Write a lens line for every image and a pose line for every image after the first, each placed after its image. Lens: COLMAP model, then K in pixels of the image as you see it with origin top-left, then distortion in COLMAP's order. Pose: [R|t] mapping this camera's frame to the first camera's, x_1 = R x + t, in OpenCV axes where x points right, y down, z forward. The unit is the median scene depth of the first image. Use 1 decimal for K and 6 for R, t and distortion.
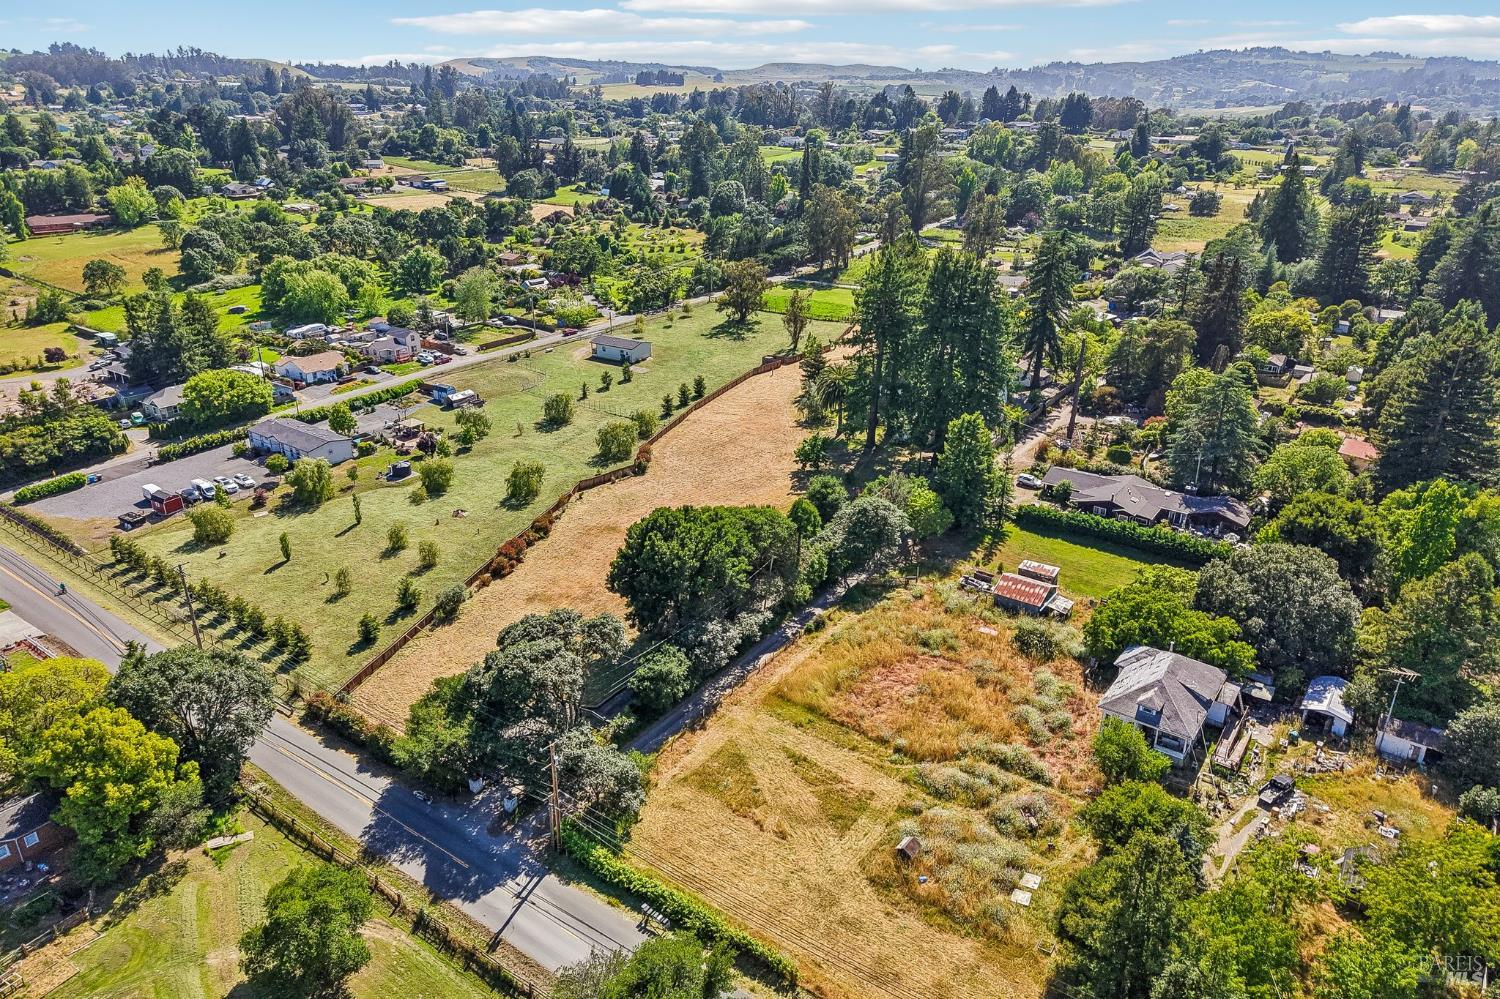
lens RADIAL K [[1002.4, 0, 746.8], [0, 1002.4, 500.3], [0, 0, 1]] dist [0.050772, -0.049822]
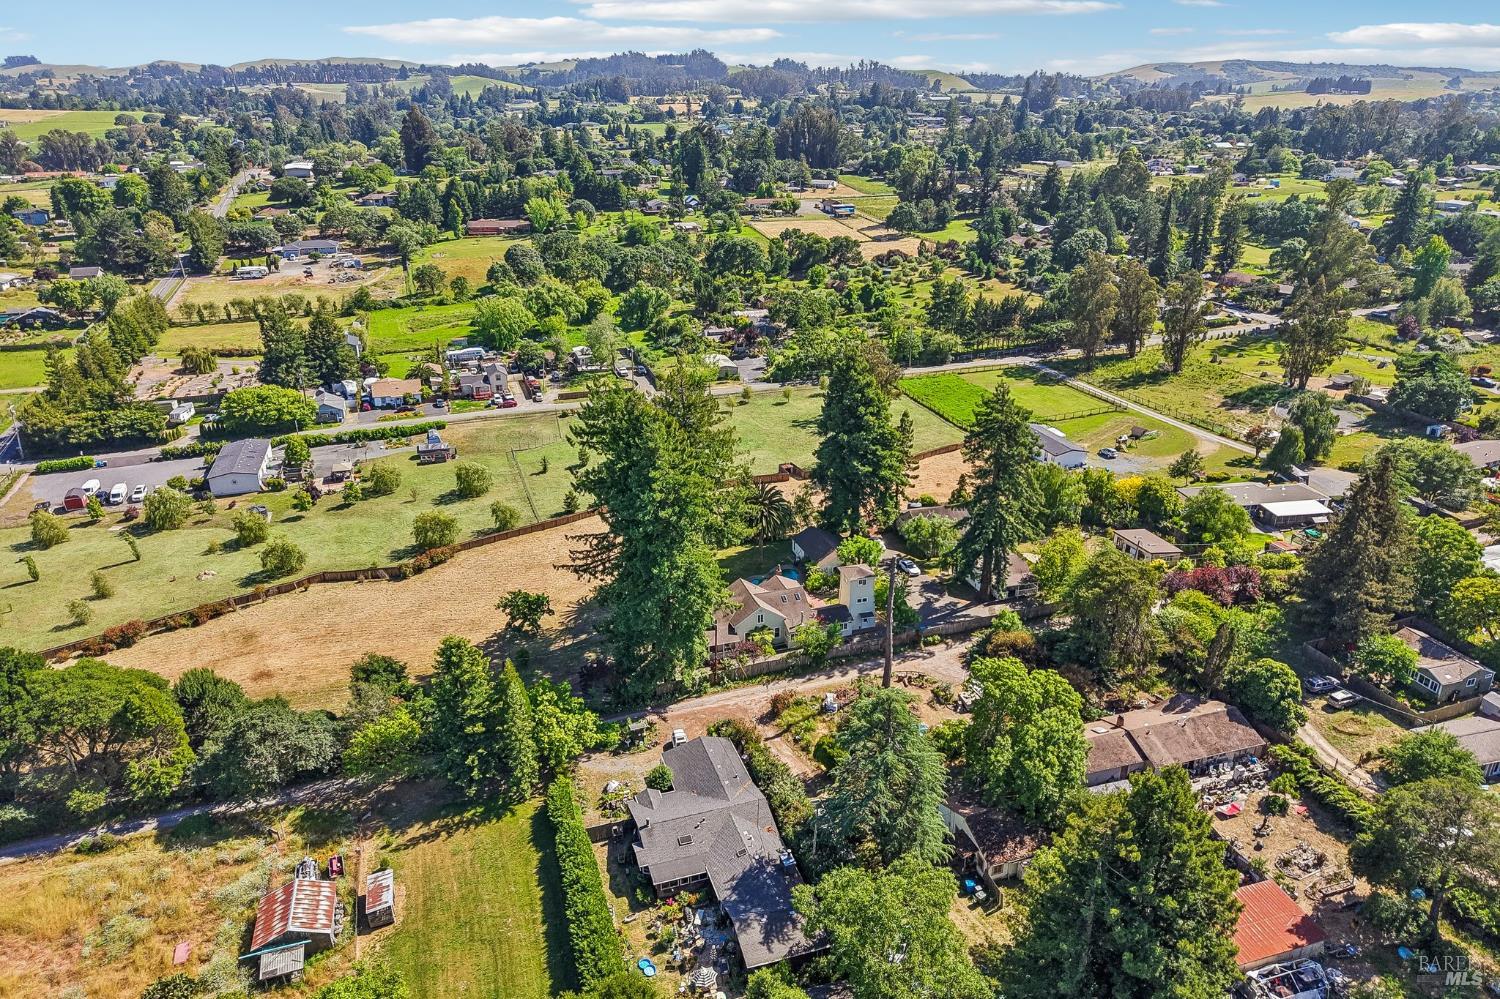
lens RADIAL K [[1002.4, 0, 746.8], [0, 1002.4, 500.3], [0, 0, 1]] dist [0.050772, -0.049822]
pose [[0.812958, 0.220648, -0.538901, 0.482342], [-0.222808, 0.972875, 0.062219, -0.172044], [0.538012, 0.069490, 0.840068, 0.315838]]
